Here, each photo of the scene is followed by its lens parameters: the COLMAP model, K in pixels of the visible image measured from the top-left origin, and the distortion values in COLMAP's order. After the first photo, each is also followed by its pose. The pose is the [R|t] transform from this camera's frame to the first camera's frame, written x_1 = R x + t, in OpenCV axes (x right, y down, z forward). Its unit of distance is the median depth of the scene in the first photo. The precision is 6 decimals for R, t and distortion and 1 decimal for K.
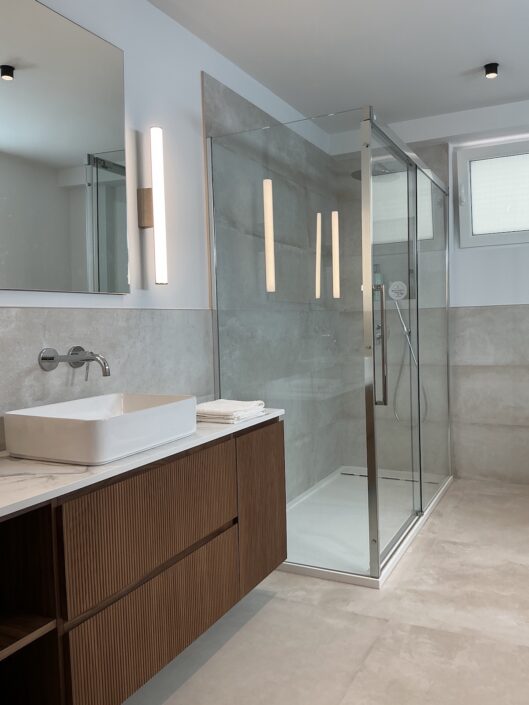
lens RADIAL K [[587.6, 0, 265.0], [0, 587.6, 349.9], [0, 0, 1]] dist [0.075072, -0.167701]
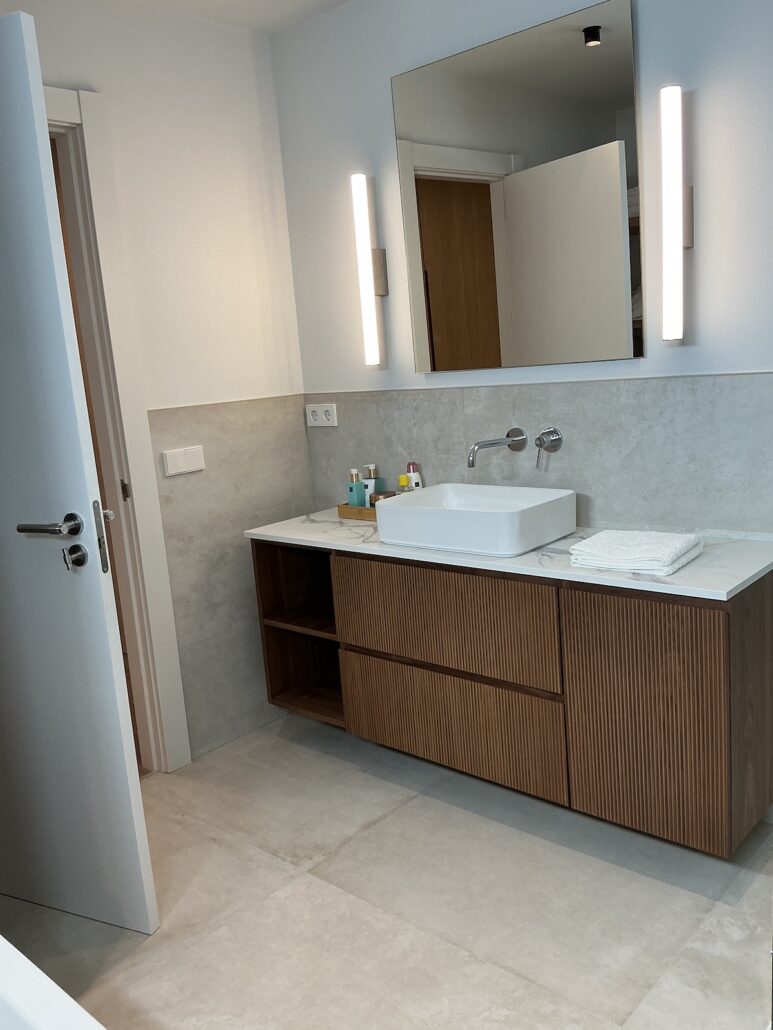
lens RADIAL K [[858.5, 0, 384.7], [0, 858.5, 499.8], [0, 0, 1]] dist [0.075072, -0.167701]
pose [[-0.255328, 0.206235, -0.944603, 0.853927], [0.041414, 0.978422, 0.202424, -0.149662], [0.965967, 0.012565, -0.258360, 0.964927]]
